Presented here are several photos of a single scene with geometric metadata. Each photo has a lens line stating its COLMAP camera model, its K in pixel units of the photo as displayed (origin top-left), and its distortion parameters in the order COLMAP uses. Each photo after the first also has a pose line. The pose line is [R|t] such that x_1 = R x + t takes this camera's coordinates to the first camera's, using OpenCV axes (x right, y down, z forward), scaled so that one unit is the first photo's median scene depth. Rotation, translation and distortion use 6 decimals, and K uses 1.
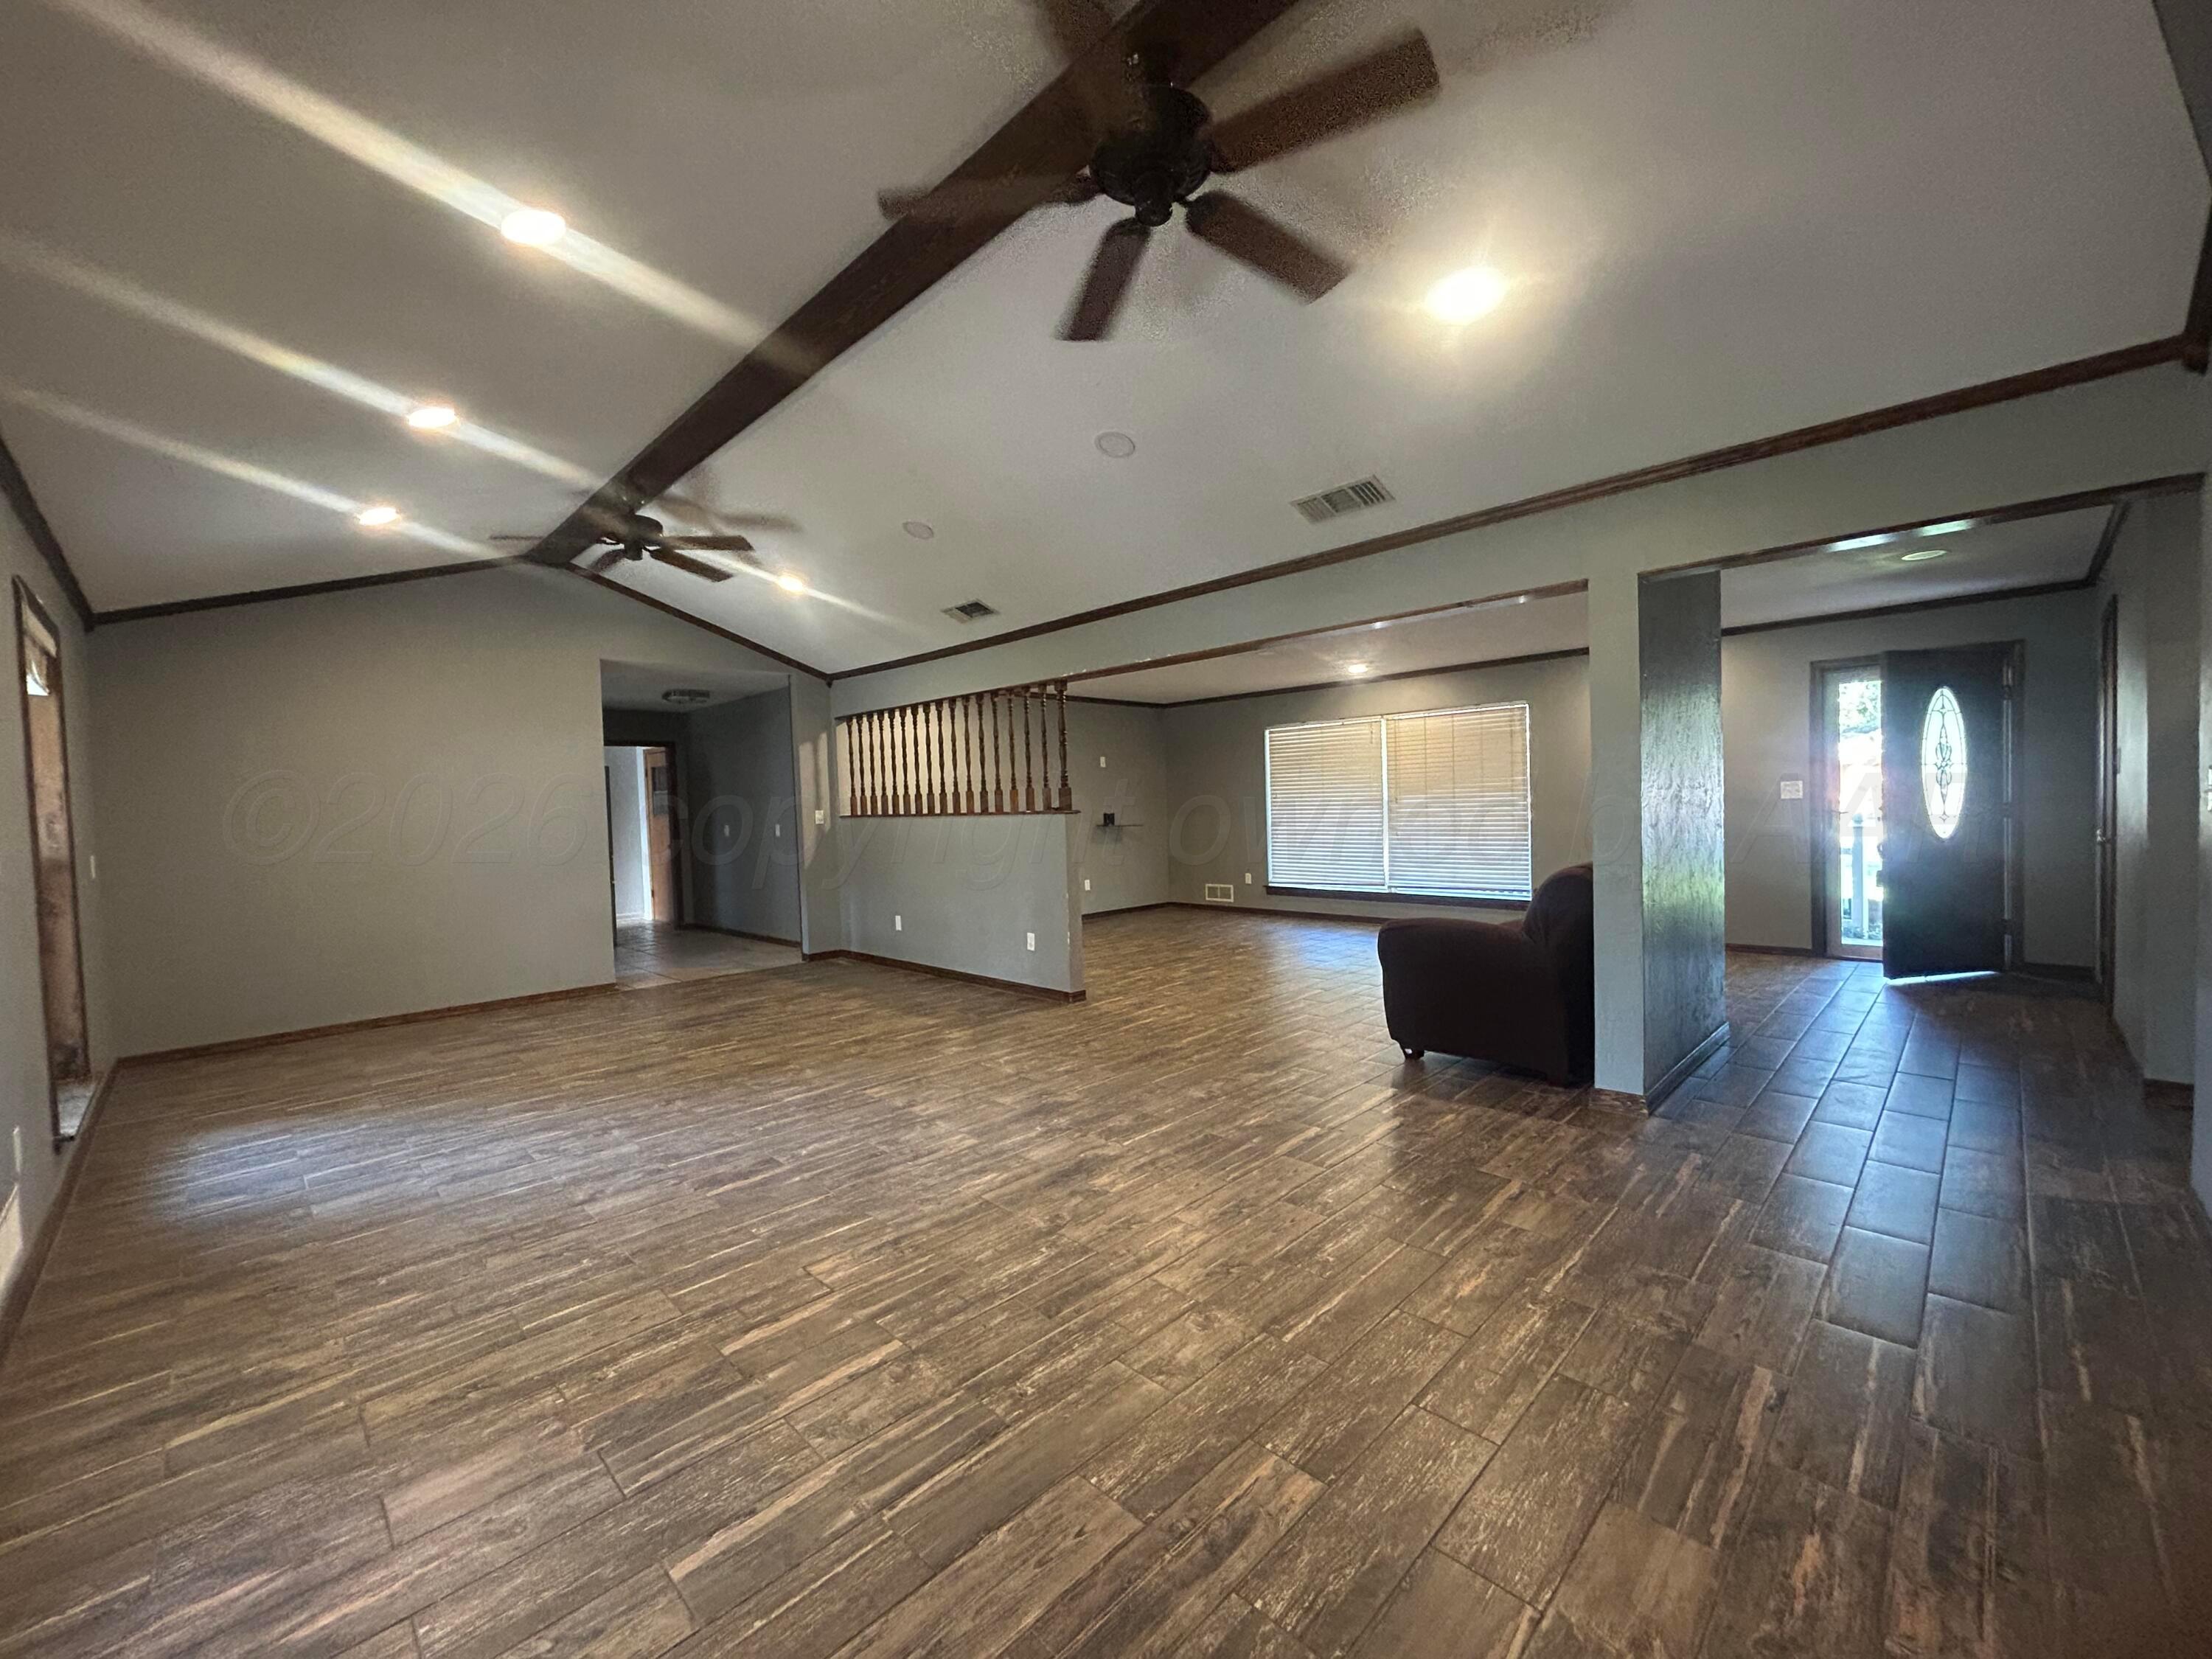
lens RADIAL K [[888.2, 0, 1101.1], [0, 888.2, 831.4], [0, 0, 1]] dist [-0.008176, 0.002680]
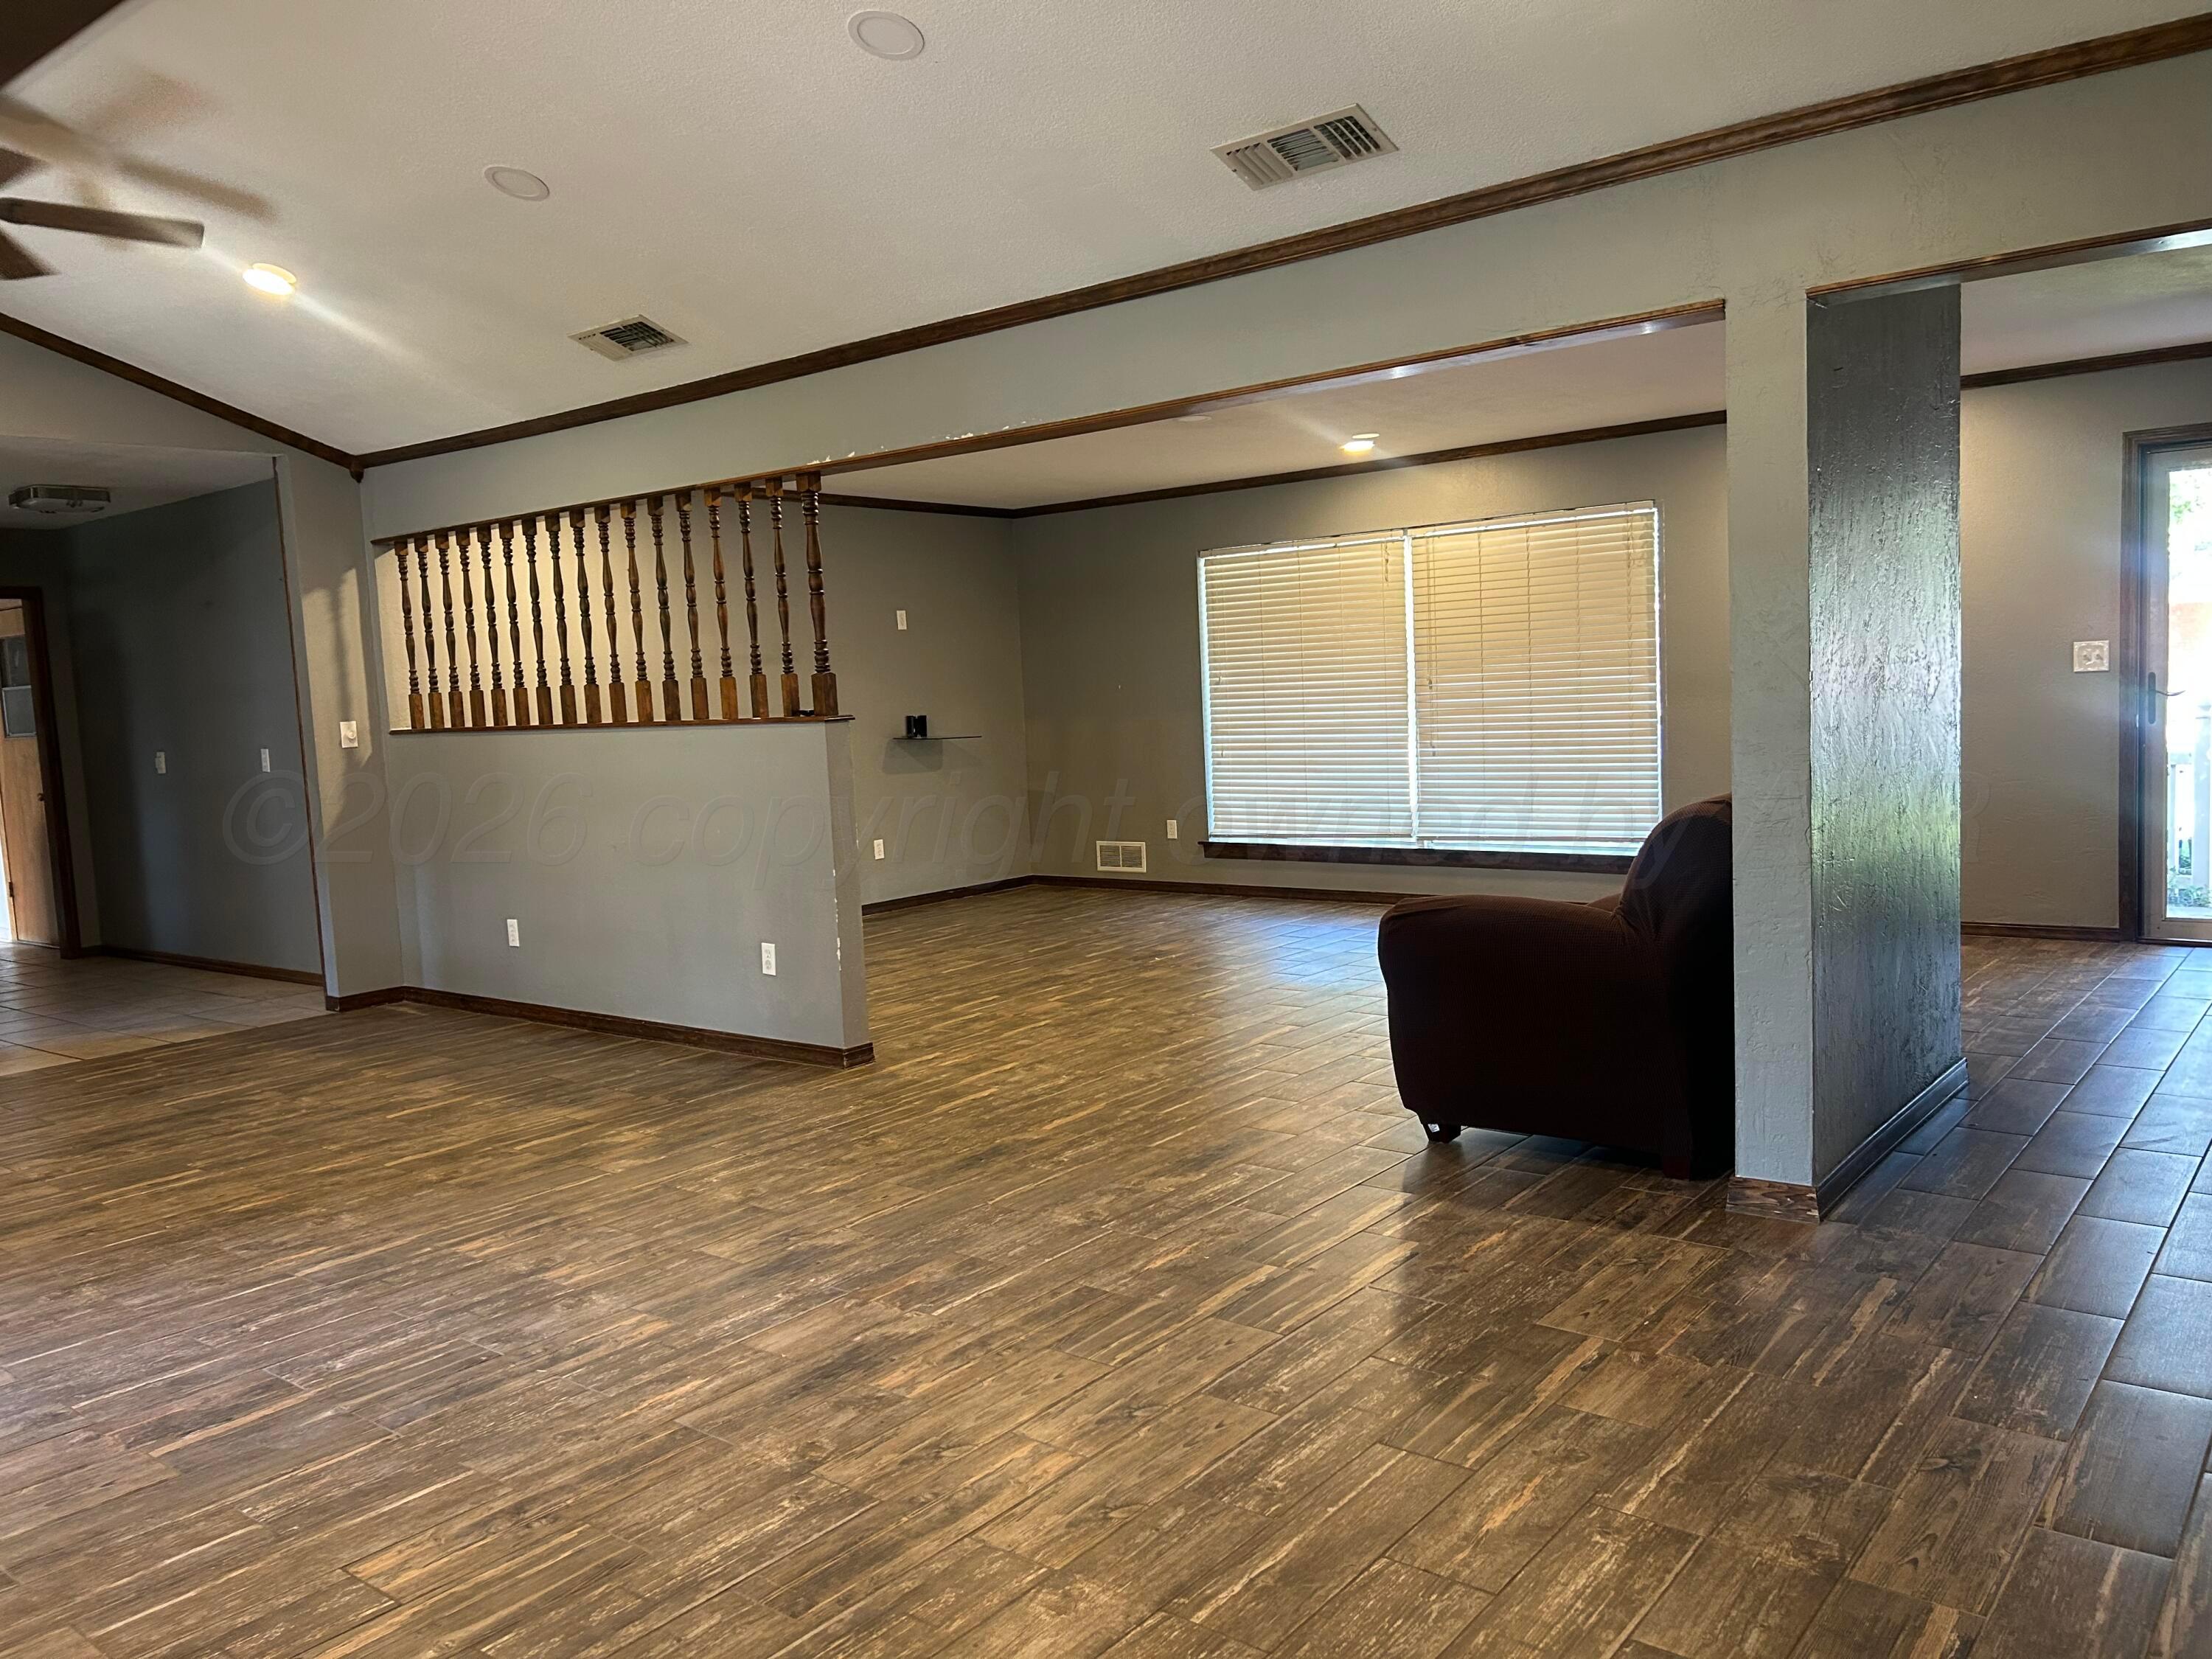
lens RADIAL K [[1658.7, 0, 1096.7], [0, 1658.7, 835.4], [0, 0, 1]] dist [0.044683, -0.050376]
pose [[0.993735, -0.025939, 0.108715, 0.018926], [0.019773, 0.998154, 0.057419, -0.008966], [-0.110003, -0.054910, 0.992413, -0.040793]]
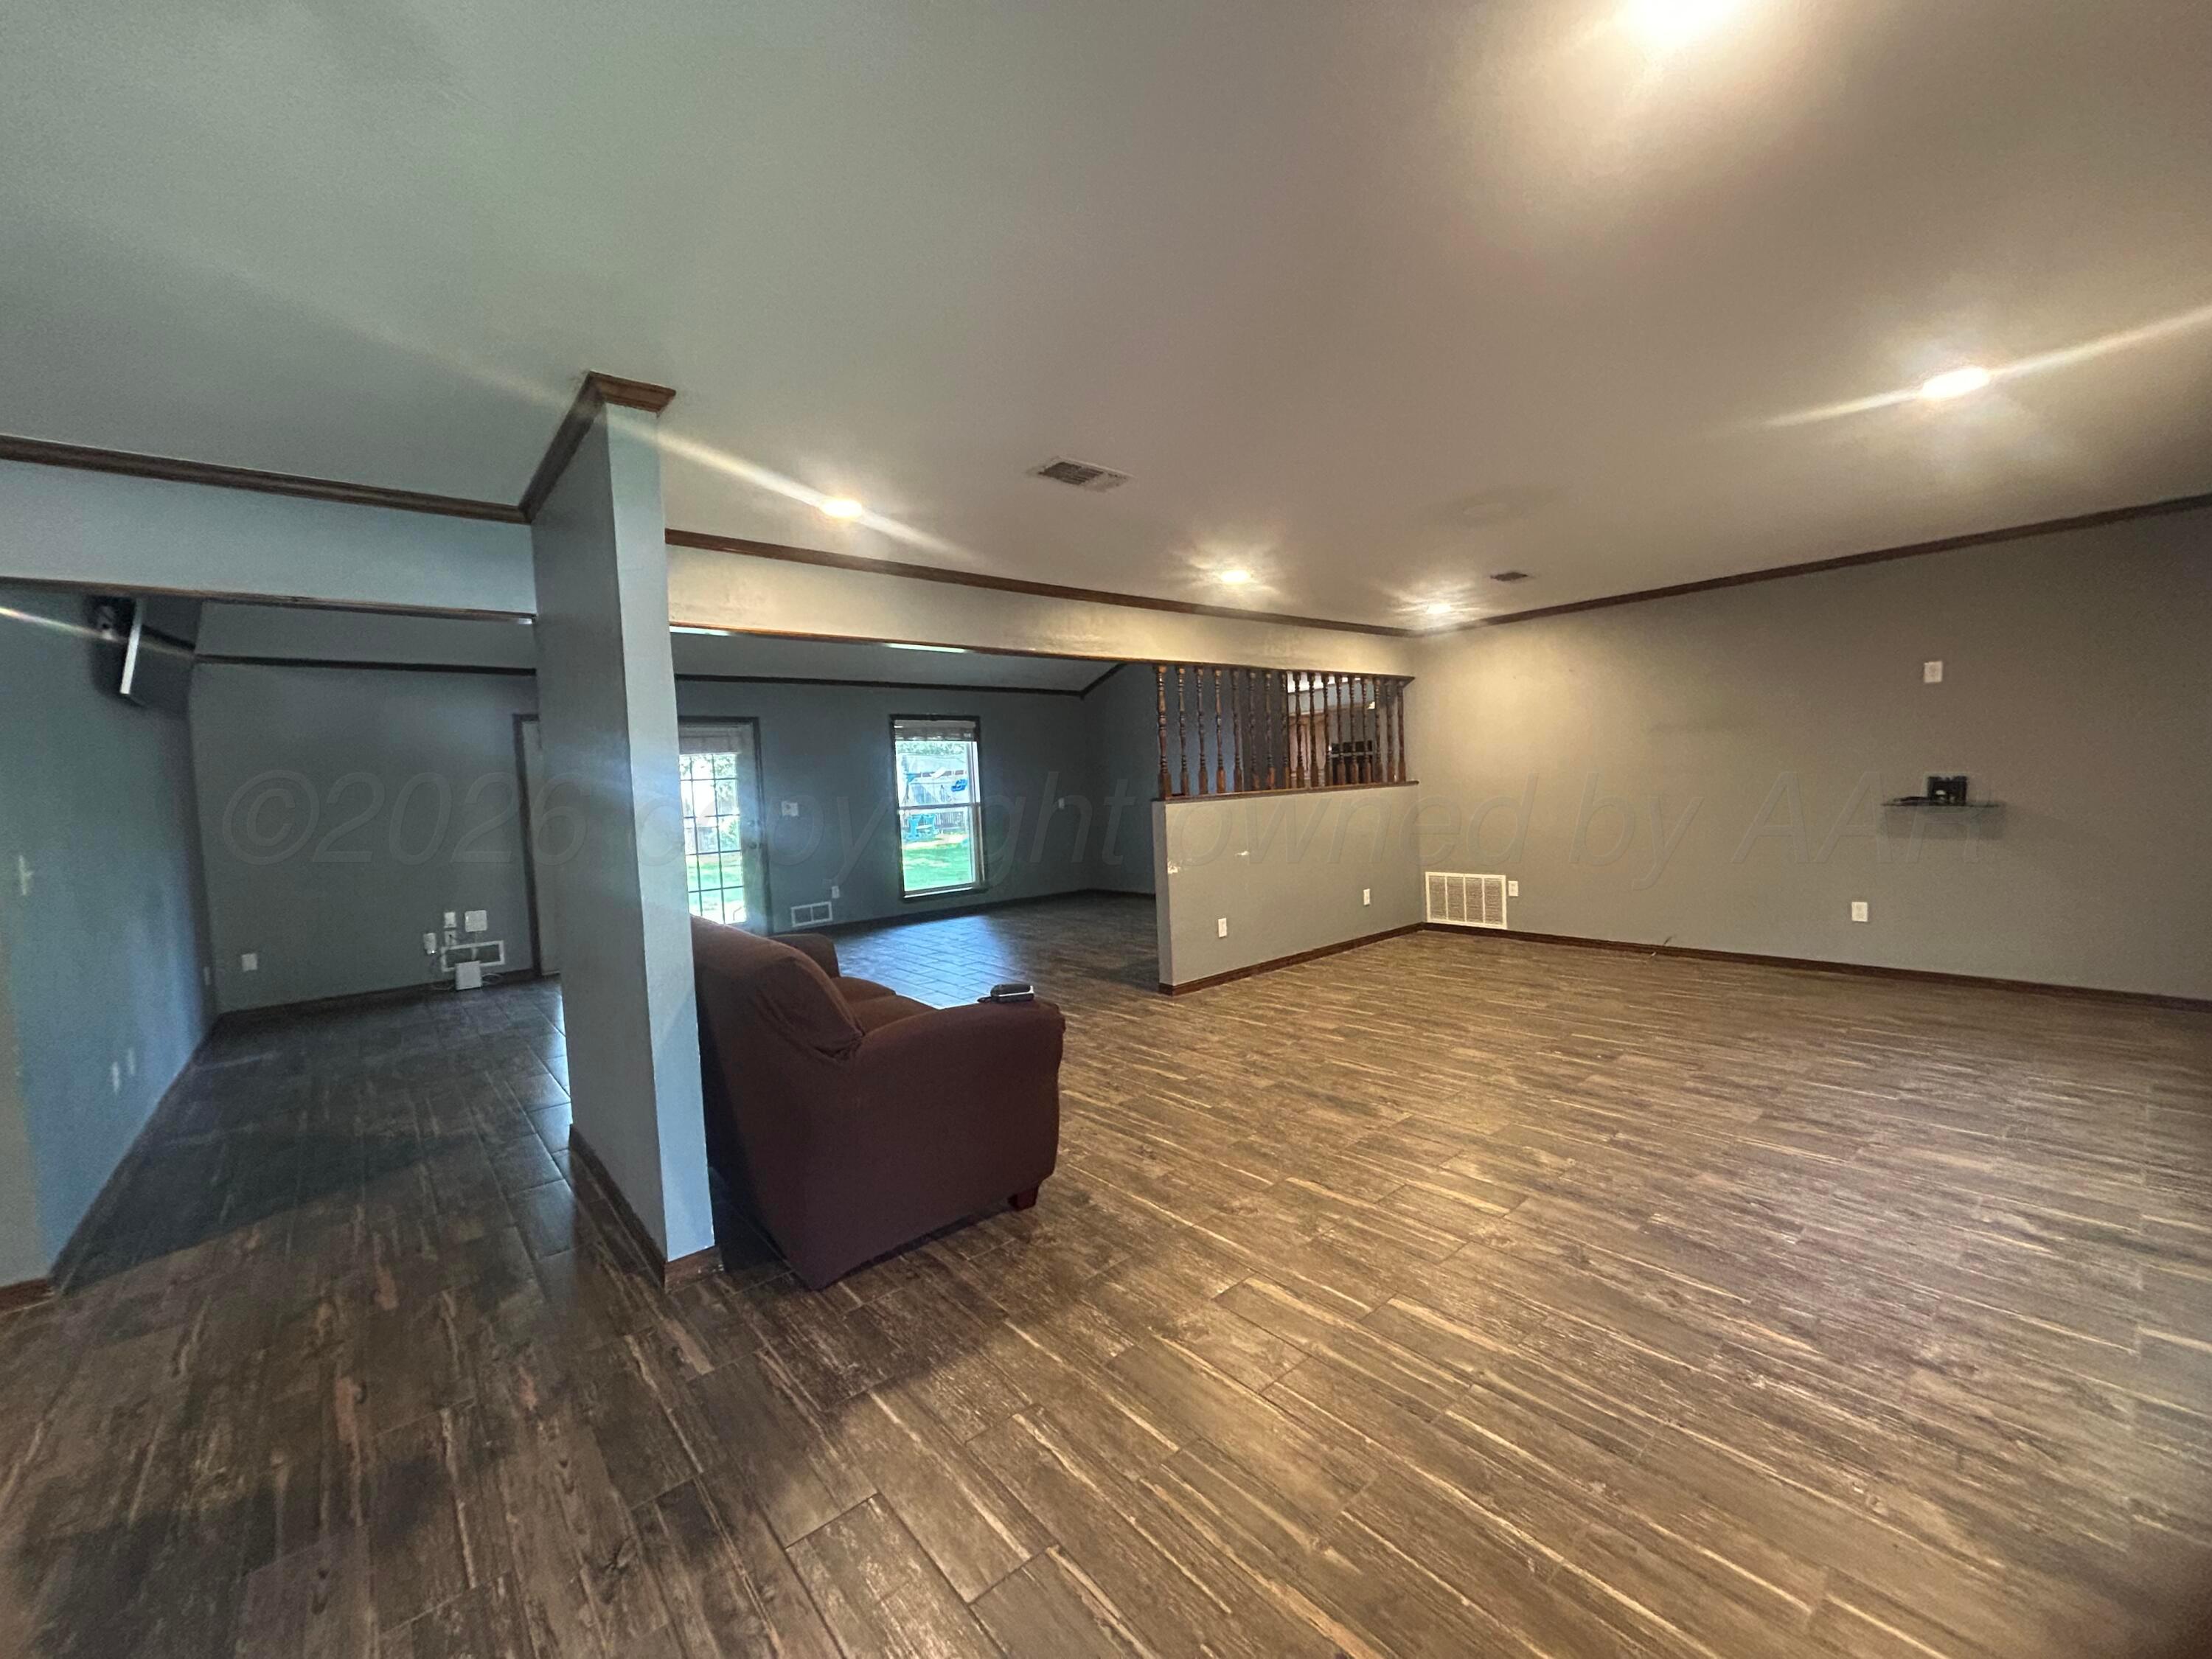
lens RADIAL K [[888.2, 0, 1125.4], [0, 888.2, 828.6], [0, 0, 1]] dist [-0.008176, 0.002680]
pose [[-0.068332, 0.089797, -0.993613, 1.509373], [0.018830, 0.995880, 0.088707, -0.125938], [0.997485, -0.012649, -0.069741, 1.689877]]
